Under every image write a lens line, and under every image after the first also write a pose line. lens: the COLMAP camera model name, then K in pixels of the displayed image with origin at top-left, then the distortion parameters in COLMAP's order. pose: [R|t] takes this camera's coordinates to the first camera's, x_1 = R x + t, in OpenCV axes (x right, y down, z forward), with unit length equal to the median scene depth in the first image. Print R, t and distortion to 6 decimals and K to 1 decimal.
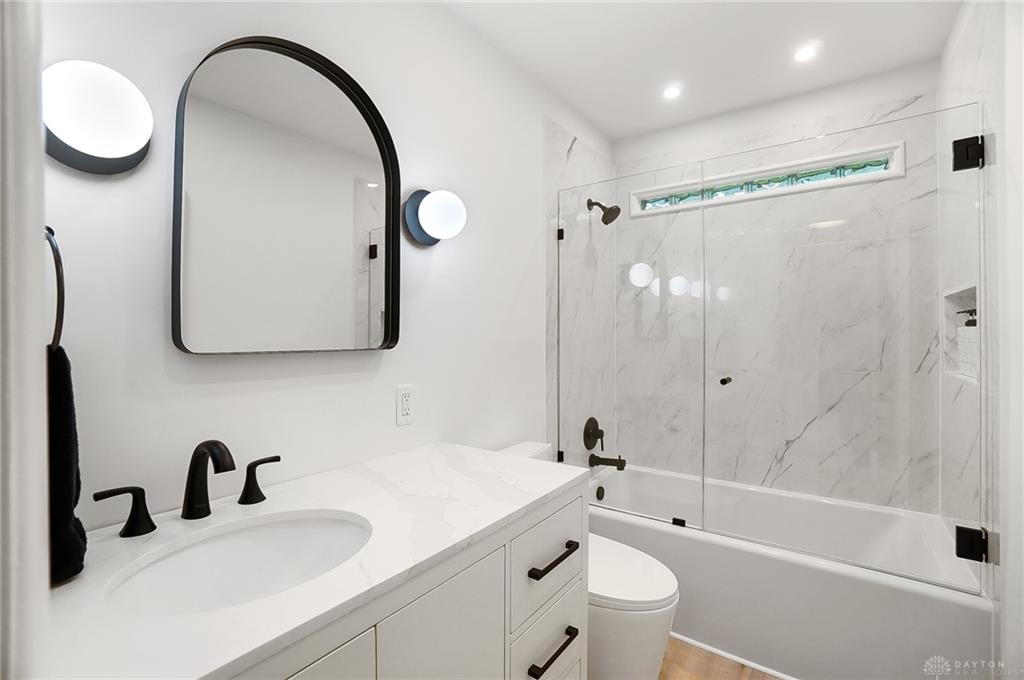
lens RADIAL K [[455.2, 0, 506.1], [0, 455.2, 322.2], [0, 0, 1]] dist [-0.061922, 0.022280]
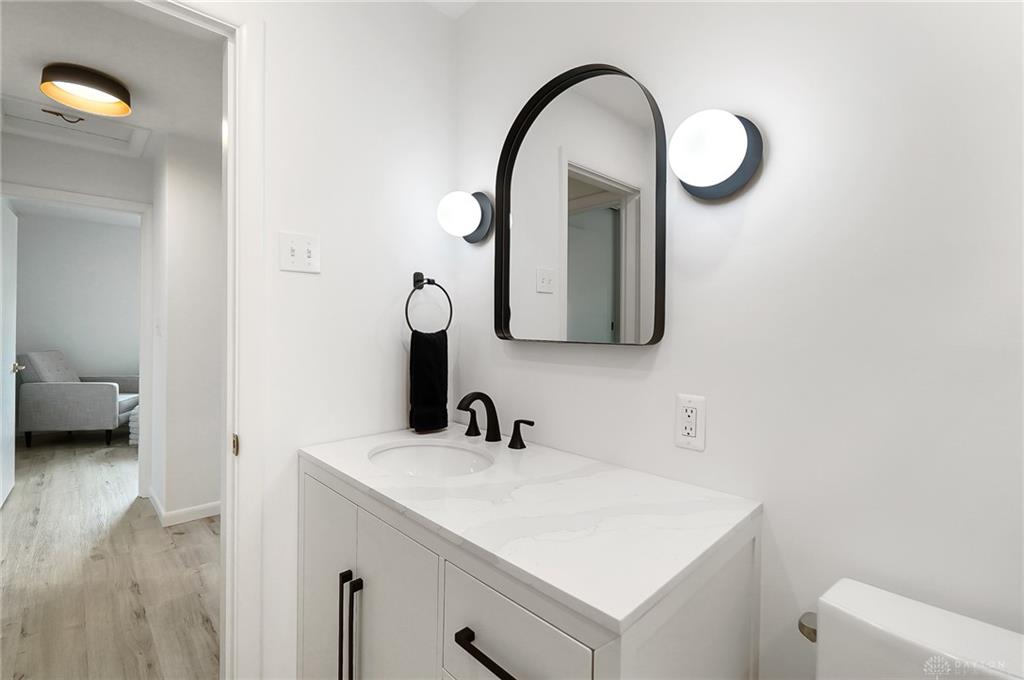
lens RADIAL K [[455.2, 0, 506.1], [0, 455.2, 322.2], [0, 0, 1]] dist [-0.061922, 0.022280]
pose [[-0.160472, -0.005176, -0.987027, 0.771507], [0.015629, 0.999848, -0.007784, 0.023505], [0.986917, -0.016675, -0.160367, 1.124148]]
